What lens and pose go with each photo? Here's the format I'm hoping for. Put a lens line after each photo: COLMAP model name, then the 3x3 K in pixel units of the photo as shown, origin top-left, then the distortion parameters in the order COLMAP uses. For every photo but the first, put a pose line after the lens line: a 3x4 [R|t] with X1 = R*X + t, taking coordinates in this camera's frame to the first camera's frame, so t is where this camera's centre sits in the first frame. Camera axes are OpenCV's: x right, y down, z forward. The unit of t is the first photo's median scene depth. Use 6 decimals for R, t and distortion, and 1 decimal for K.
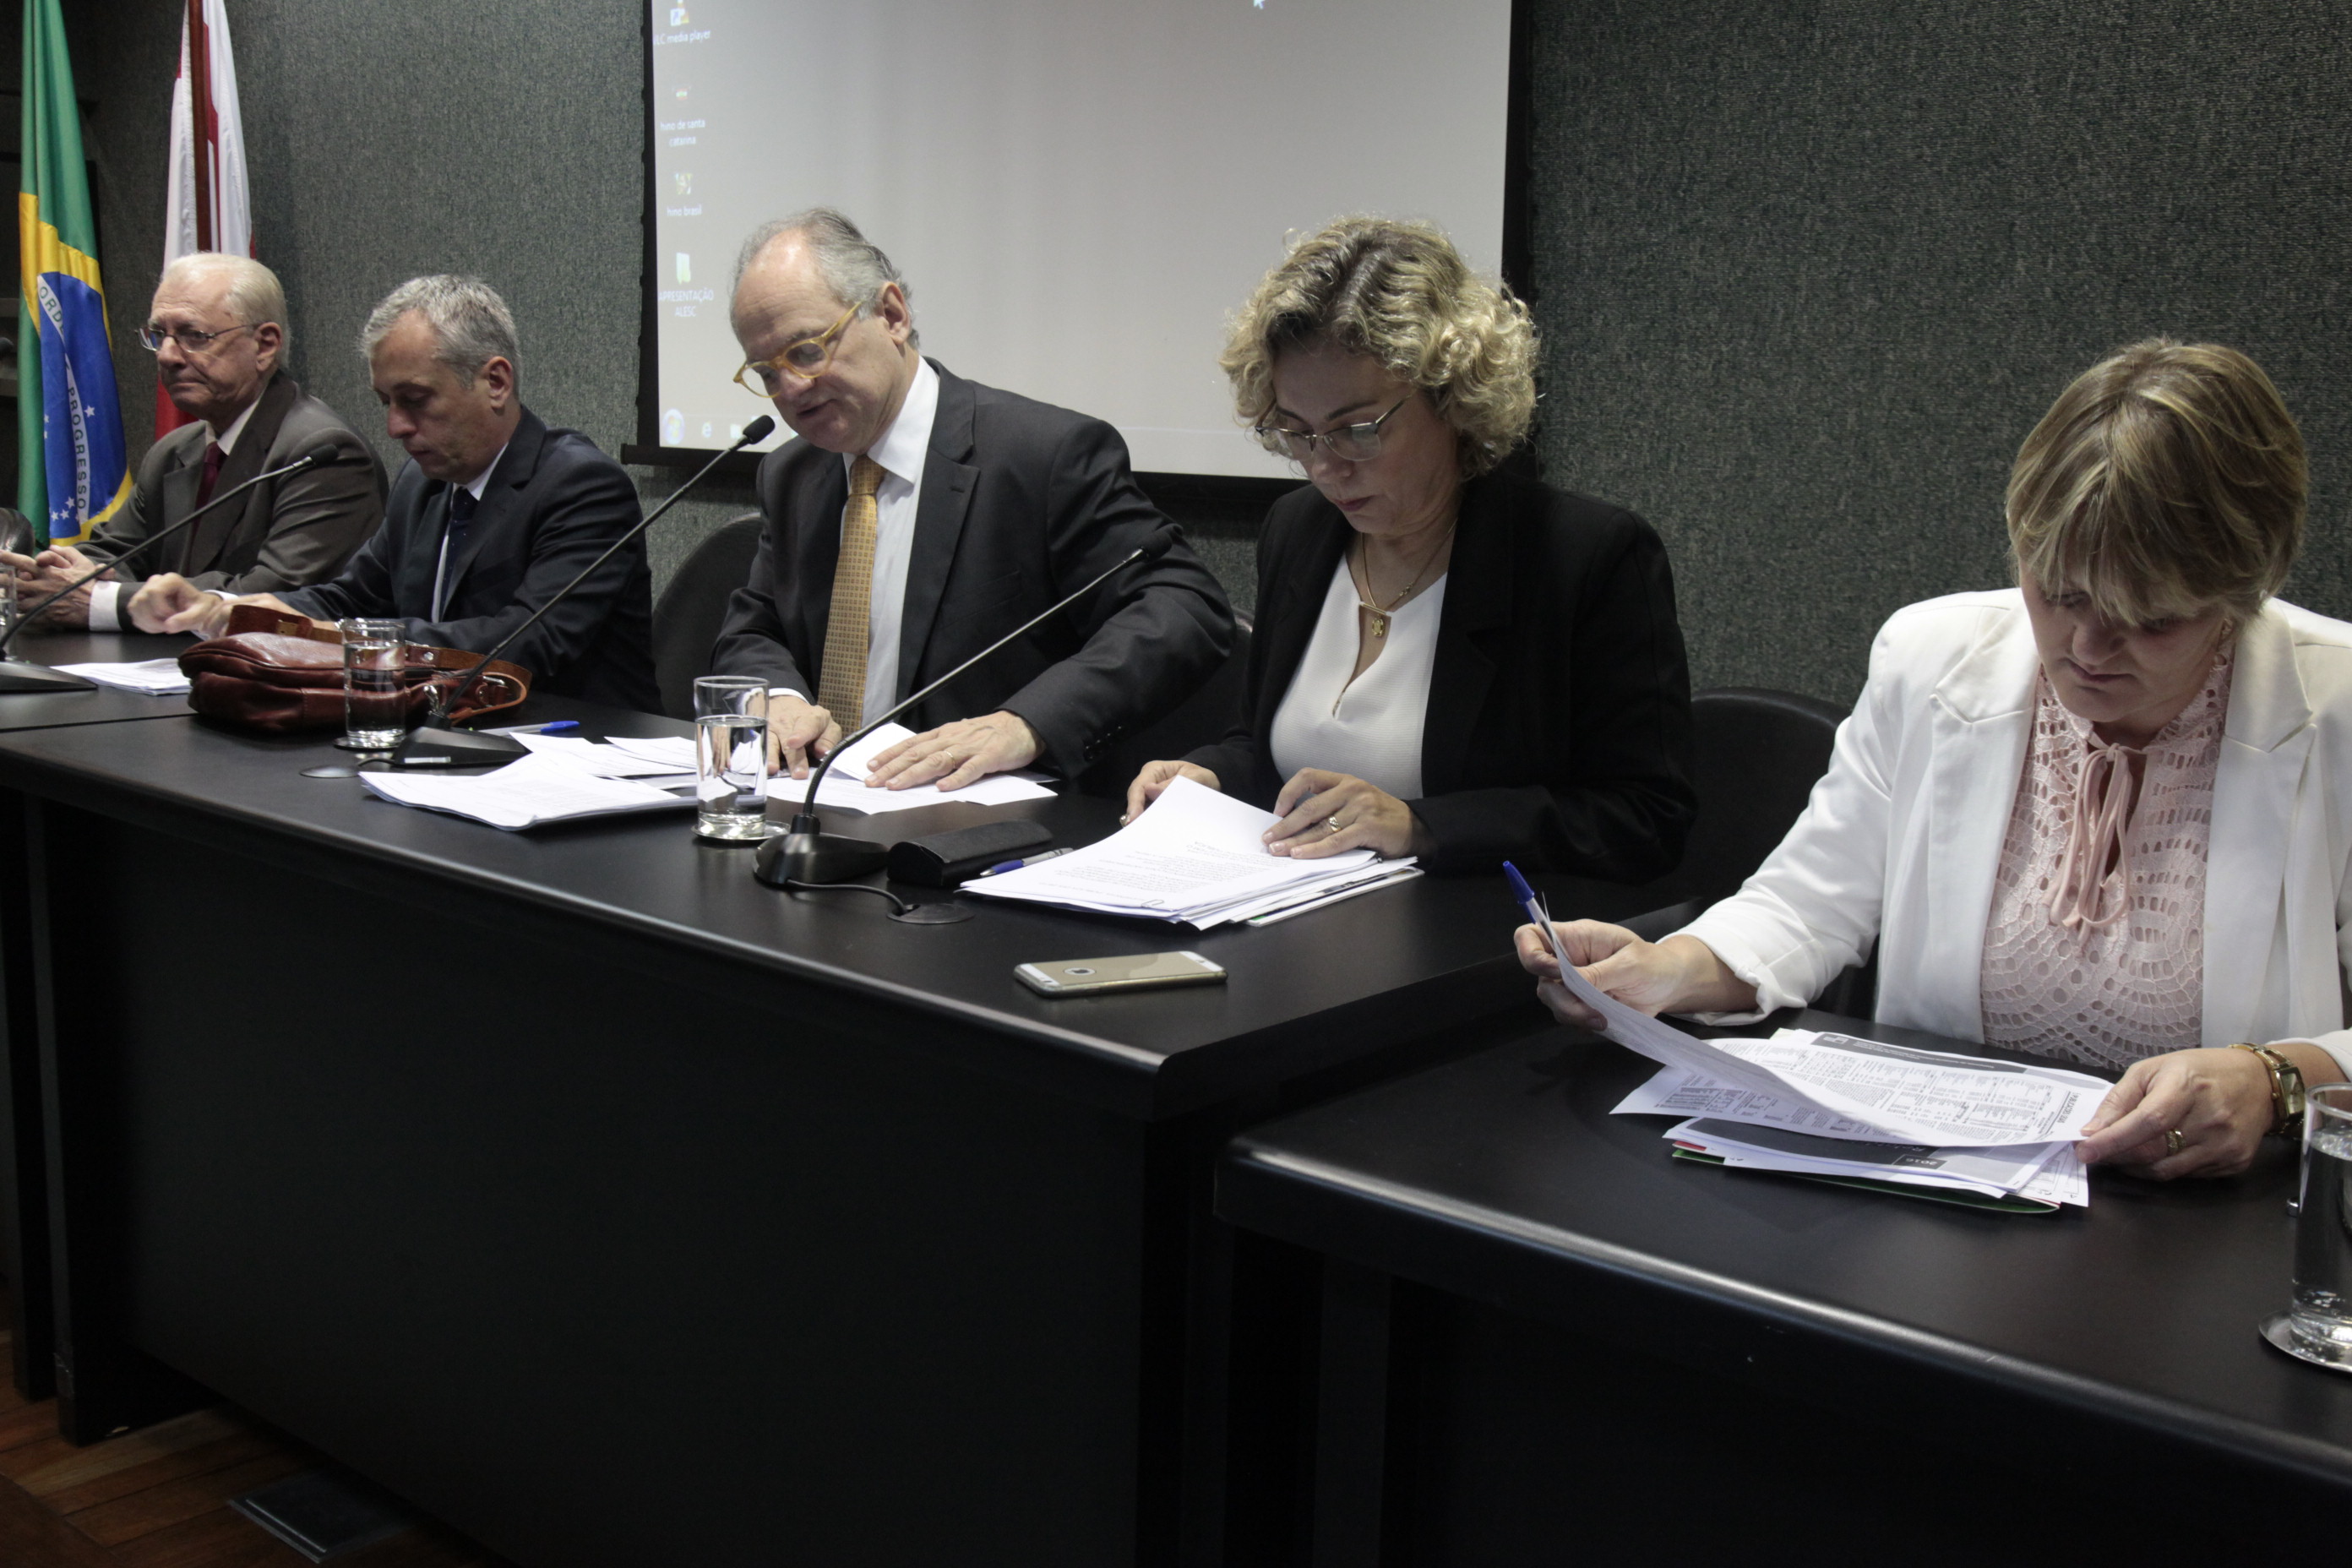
lens RADIAL K [[2397.6, 0, 1214.8], [0, 2397.6, 788.4], [0, 0, 1]] dist [0.003270, 0.111289]
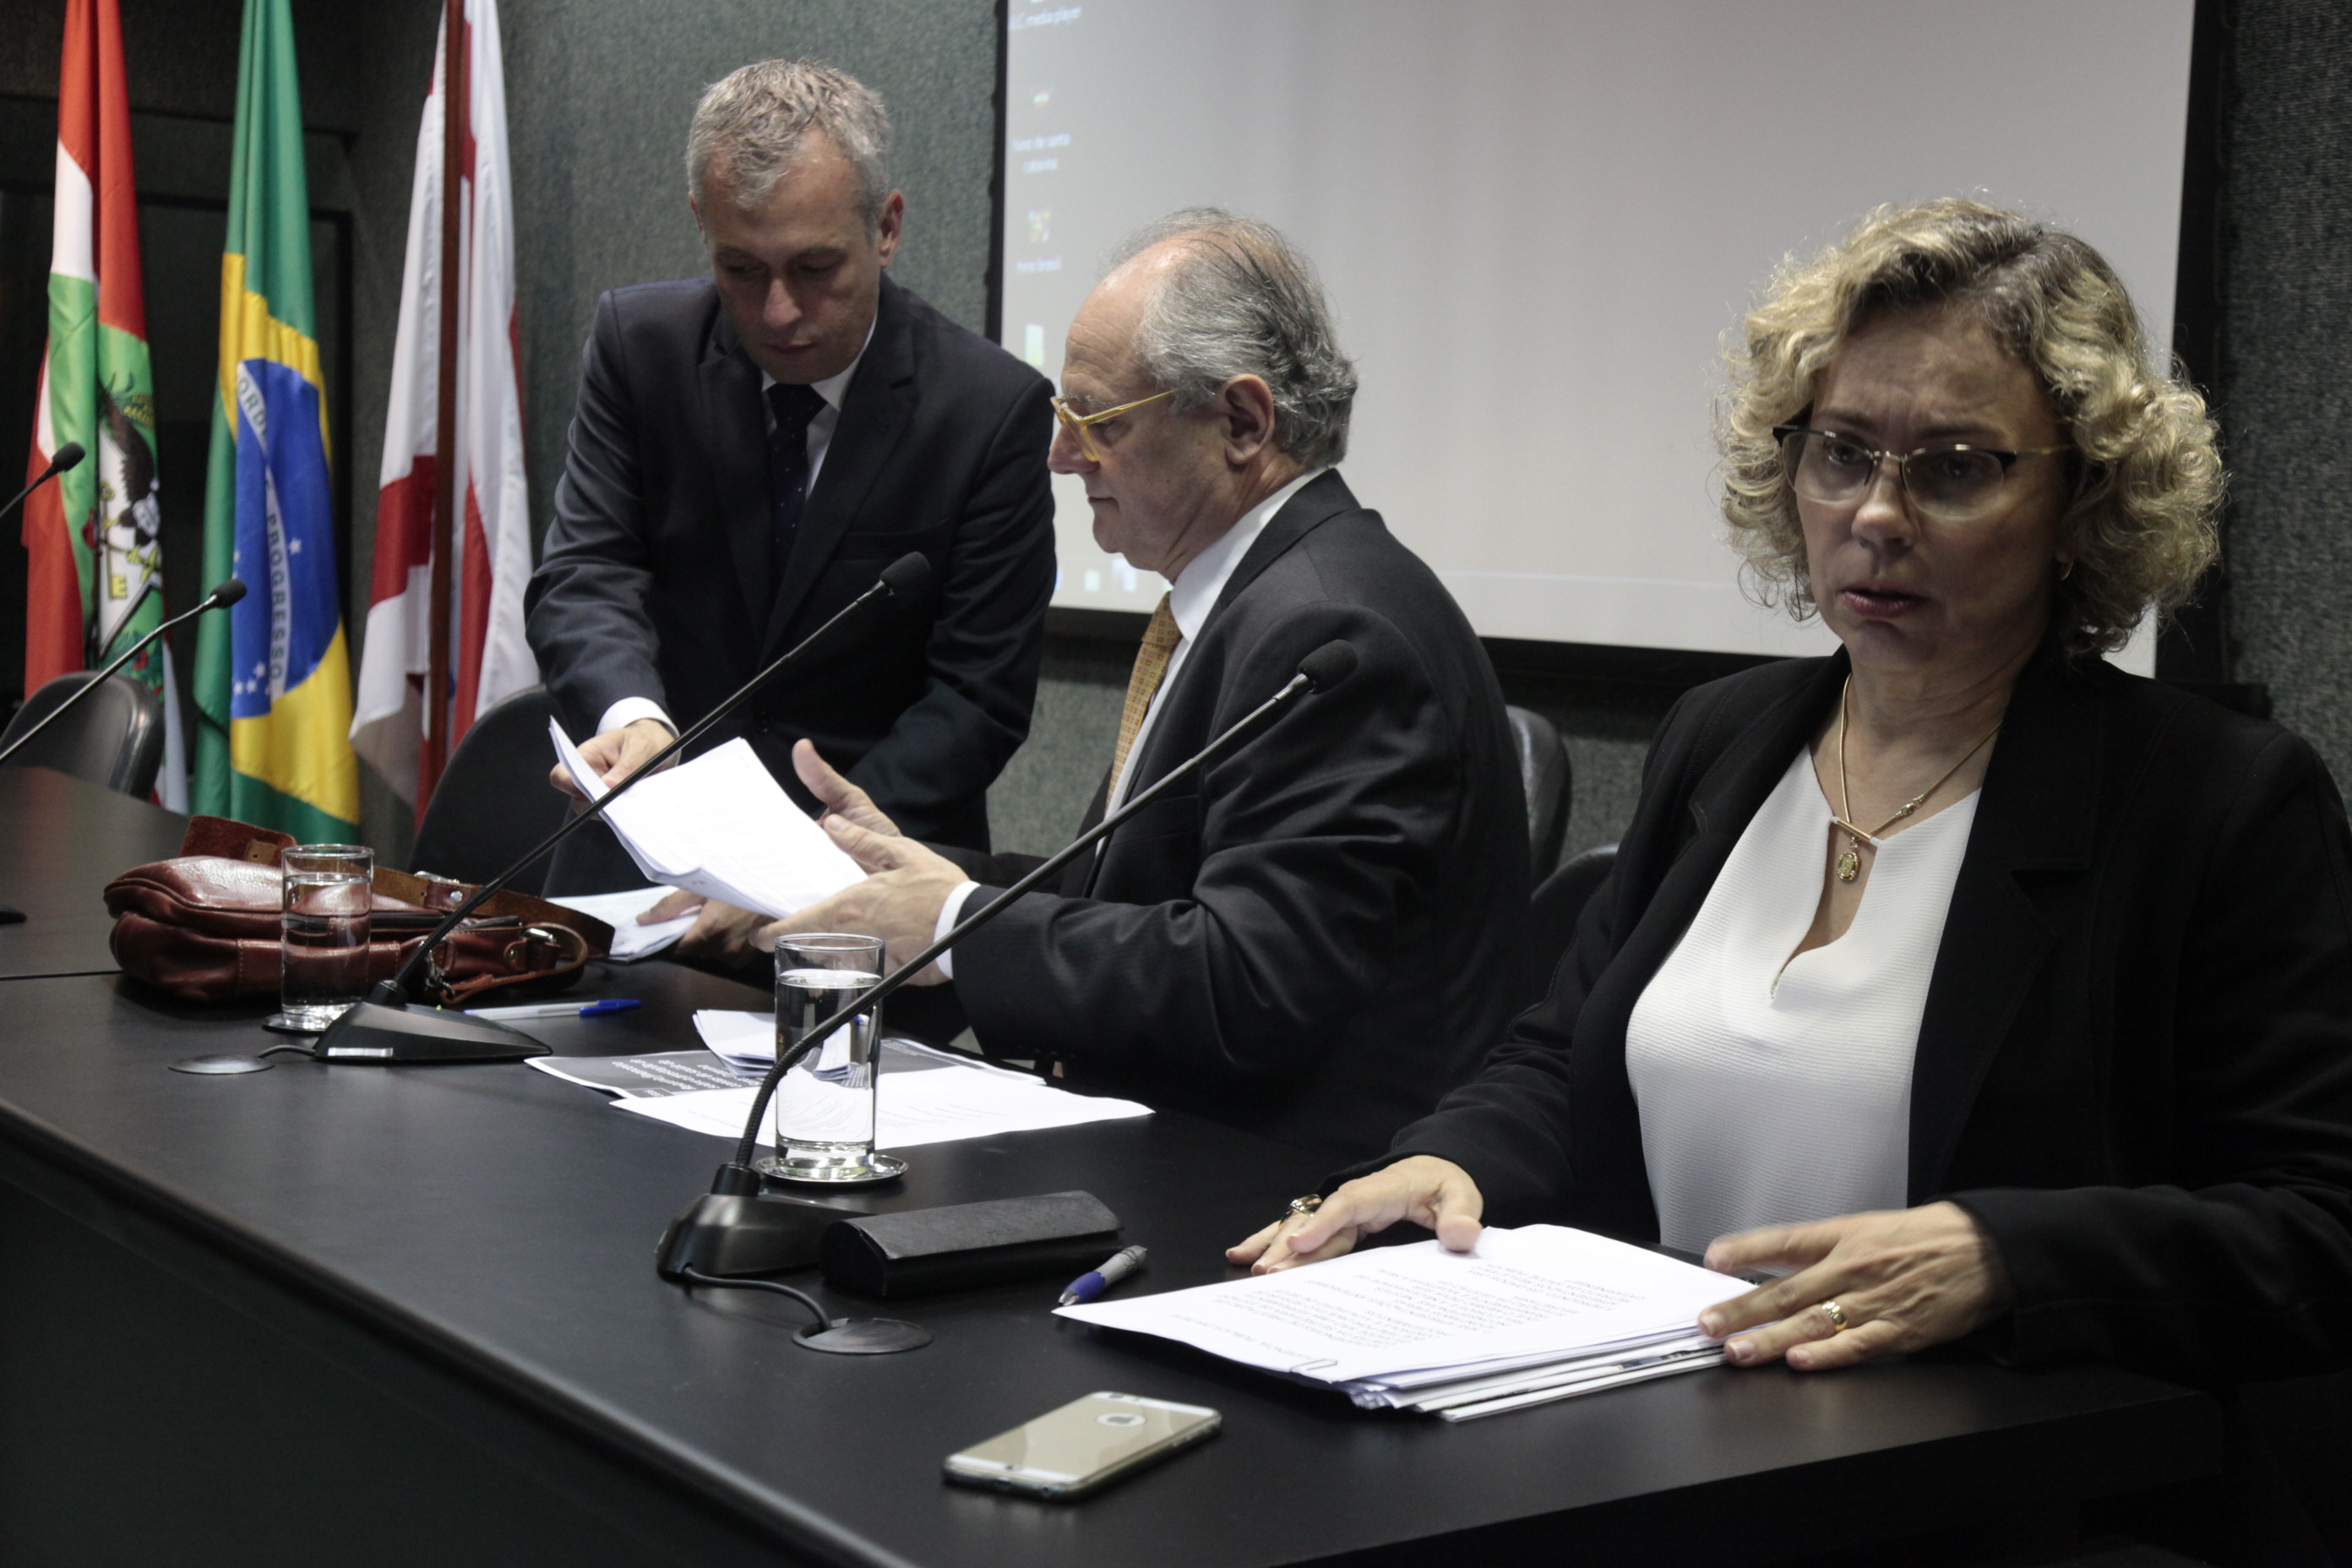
lens RADIAL K [[3475.8, 0, 1240.3], [0, 3475.8, 796.0], [0, 0, 1]] dist [0.159885, 0.094912]
pose [[0.971777, 0.024621, -0.234612, 0.102420], [-0.045281, 0.995513, -0.083082, -0.009148], [0.231514, 0.091361, 0.968532, 0.070228]]
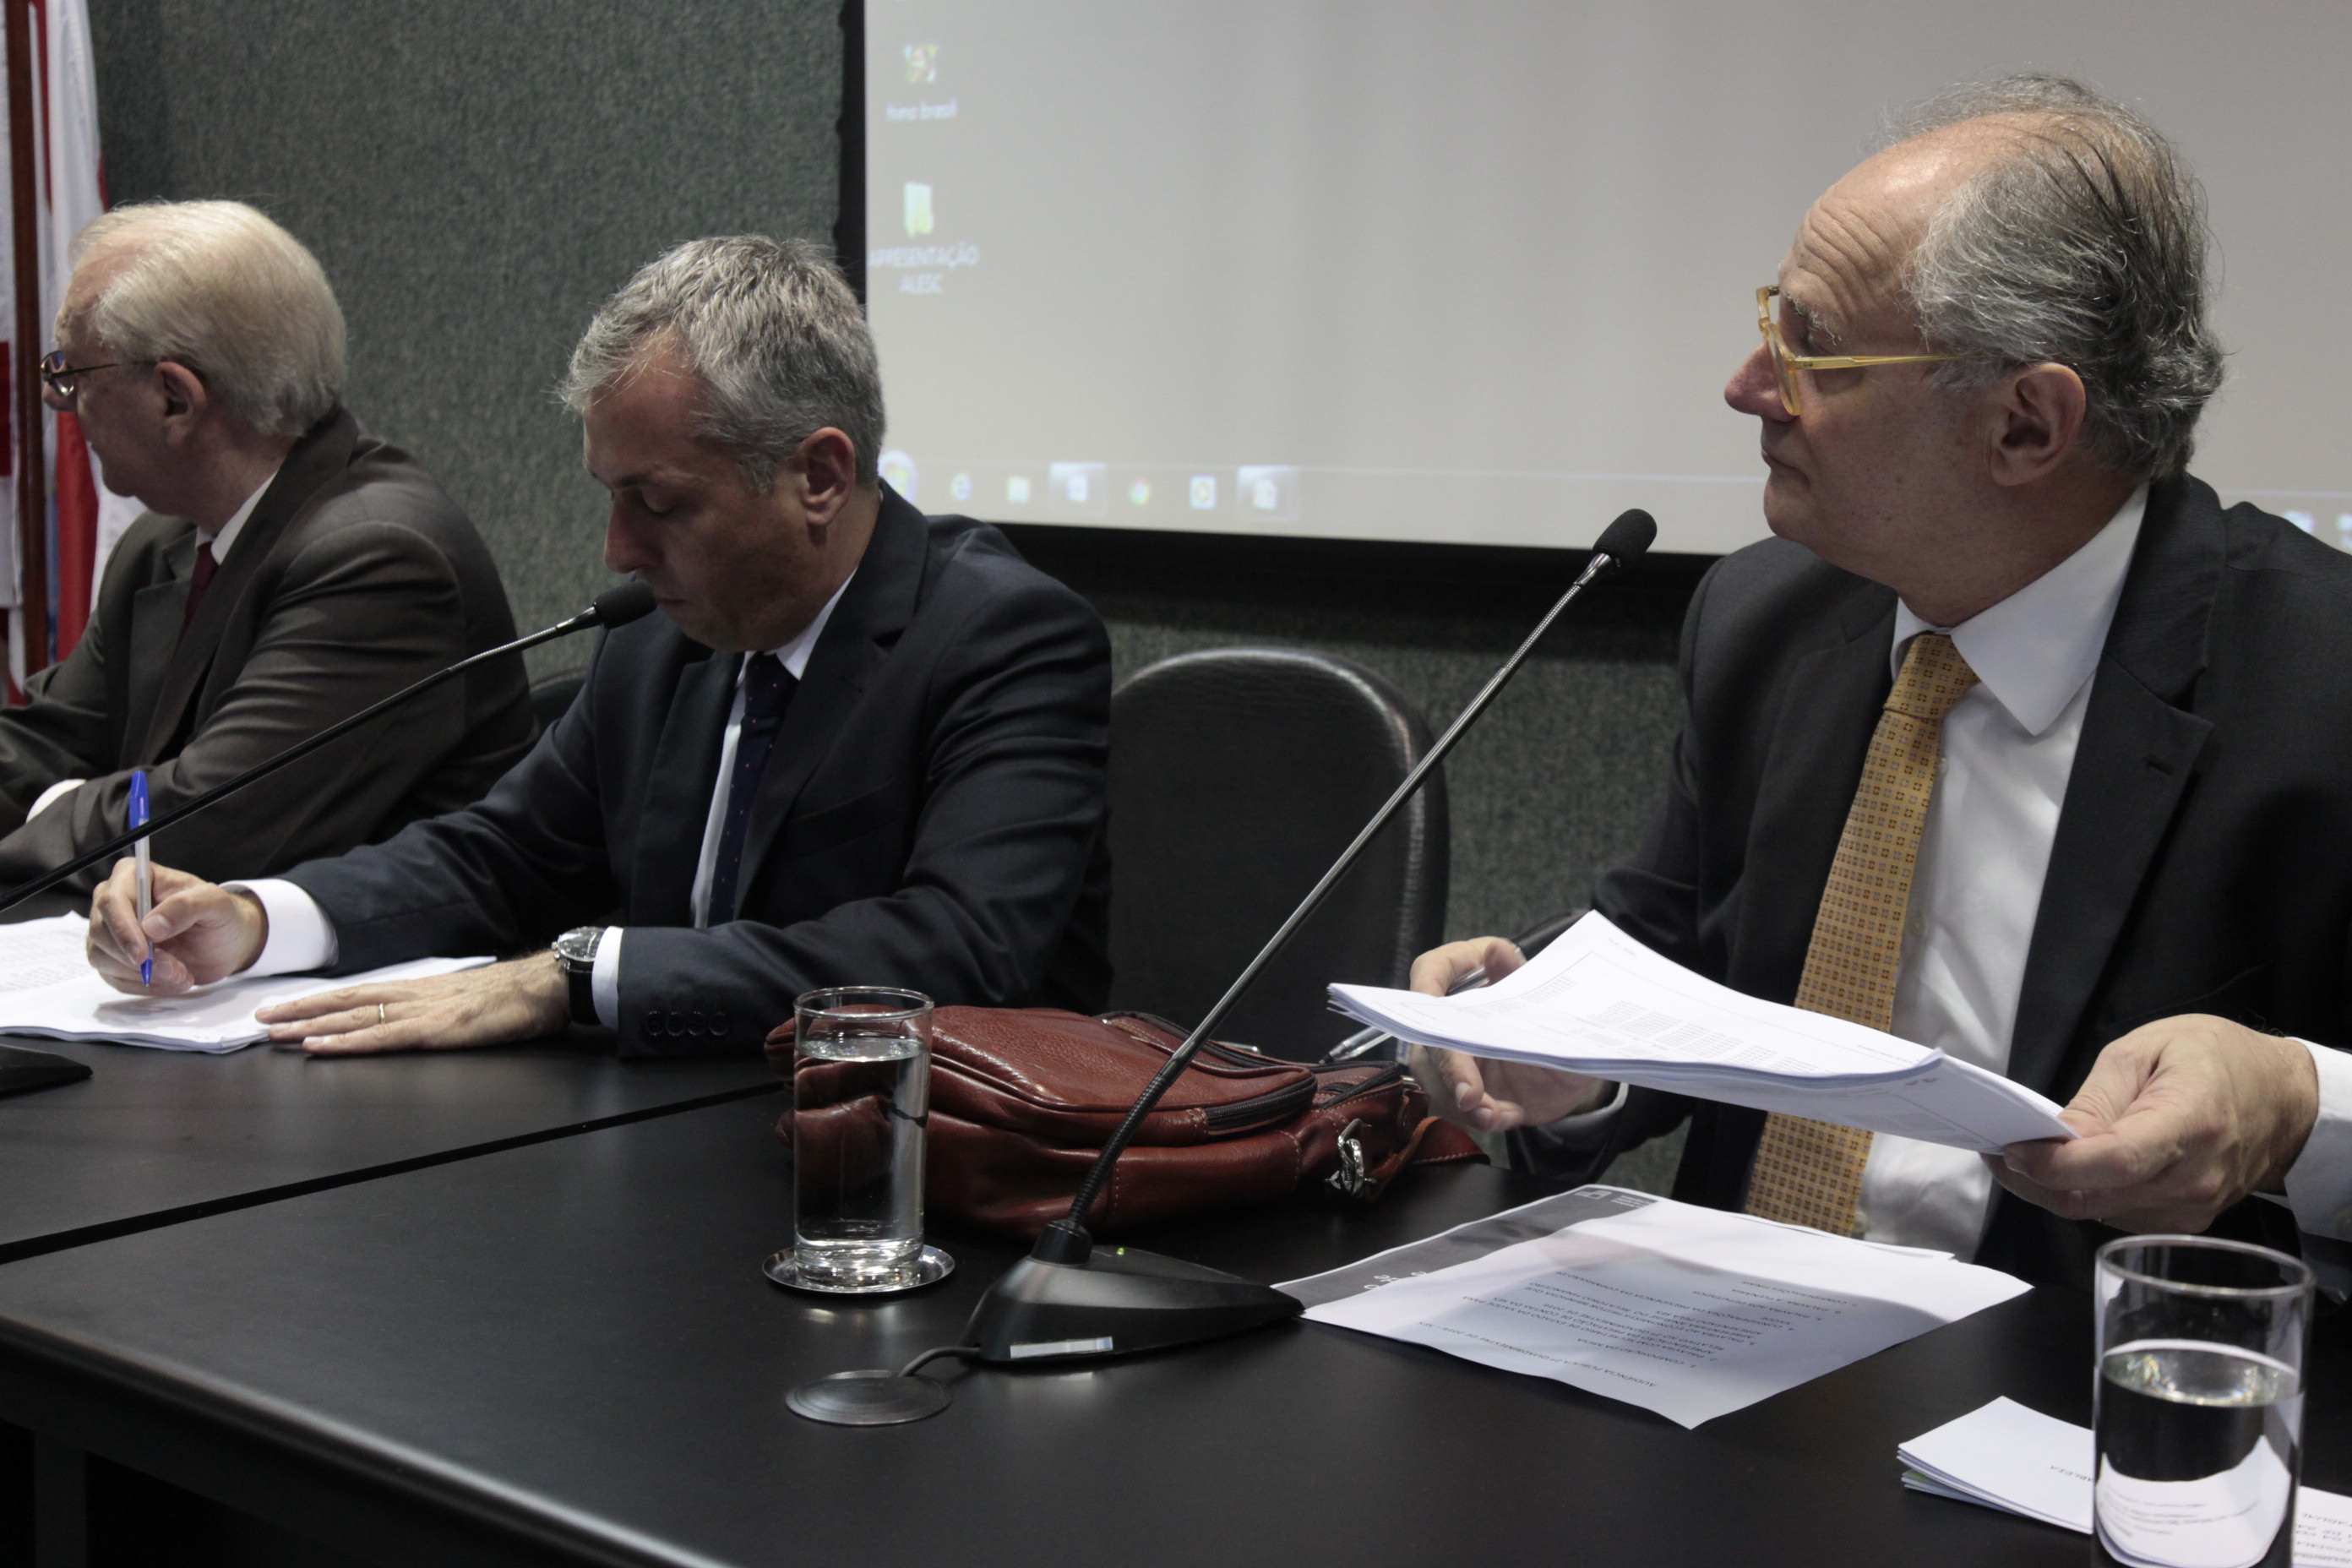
lens RADIAL K [[3172.6, 0, 1178.0], [0, 3172.6, 745.9], [0, 0, 1]] dist [0.190074, 0.014175]
pose [[0.999897, -0.013086, 0.005930, -0.224085], [0.013373, 0.998594, -0.051289, -0.063408], [-0.005250, 0.051363, 0.998666, 0.319157]]
